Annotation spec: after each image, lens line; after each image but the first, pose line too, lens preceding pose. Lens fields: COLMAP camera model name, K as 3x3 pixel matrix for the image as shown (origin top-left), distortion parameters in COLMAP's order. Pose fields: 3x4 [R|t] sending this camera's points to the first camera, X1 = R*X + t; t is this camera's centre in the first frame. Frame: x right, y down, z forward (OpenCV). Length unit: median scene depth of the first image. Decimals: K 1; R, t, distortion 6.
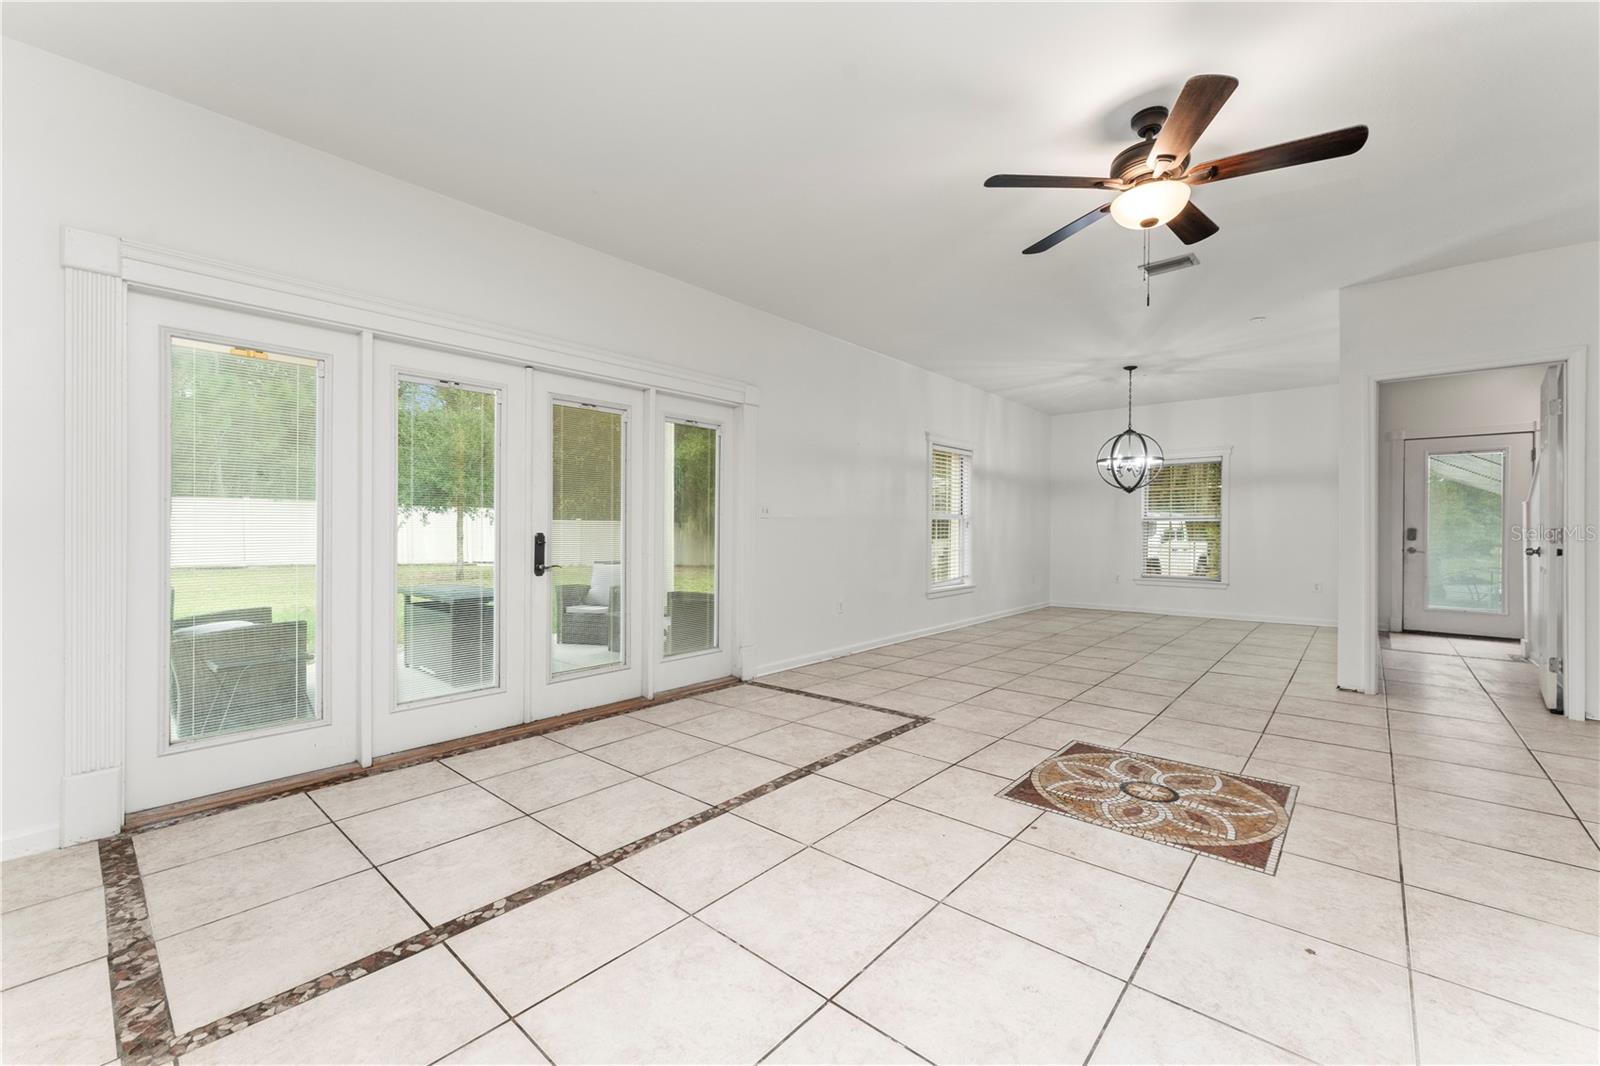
lens RADIAL K [[647.9, 0, 808.2], [0, 647.9, 531.3], [0, 0, 1]] dist [-0.003566, -0.000114]
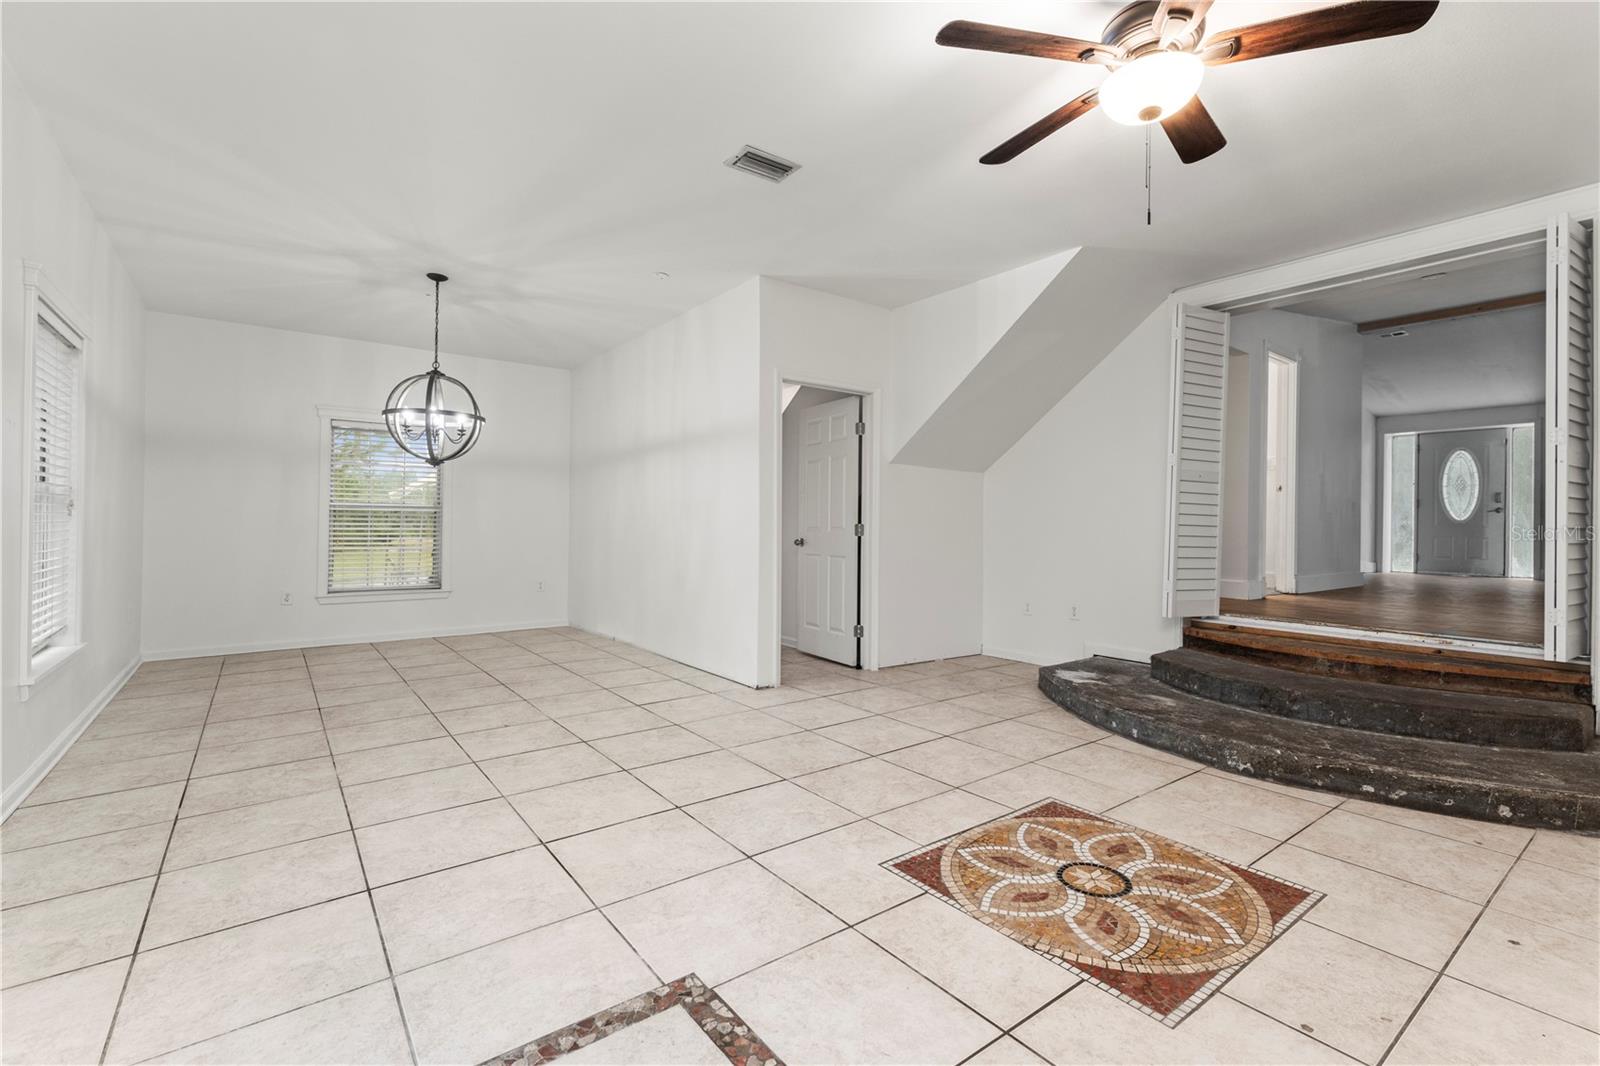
lens RADIAL K [[703.1, 0, 808.9], [0, 703.1, 533.8], [0, 0, 1]] dist [-0.002595, 0.001290]
pose [[0.193650, -0.008818, 0.981031, -0.310383], [-0.007074, 0.999921, 0.010384, -0.001371], [-0.981045, -0.008951, 0.193572, 1.111883]]
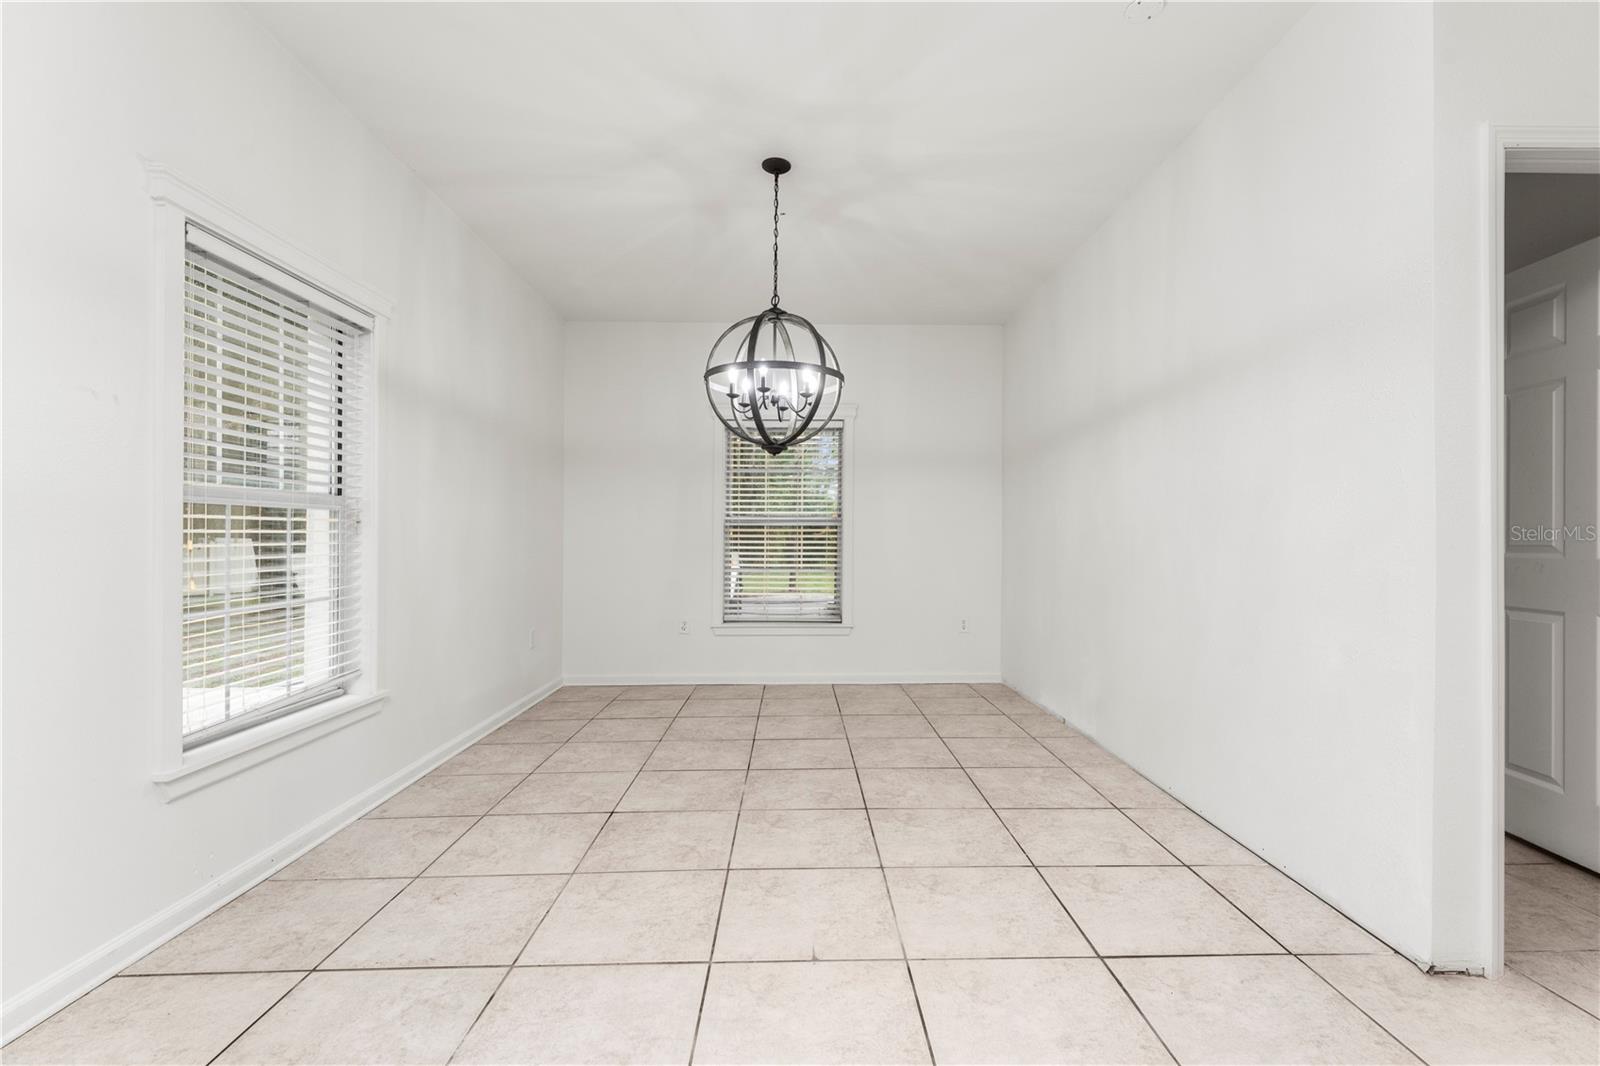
lens RADIAL K [[720.7, 0, 799.0], [0, 720.7, 542.2], [0, 0, 1]] dist [-0.000908, 0.000640]
pose [[0.744628, -0.004387, 0.667465, 0.425470], [0.000959, 0.999984, 0.005503, -0.007241], [-0.667479, -0.003458, 0.744620, 1.442246]]
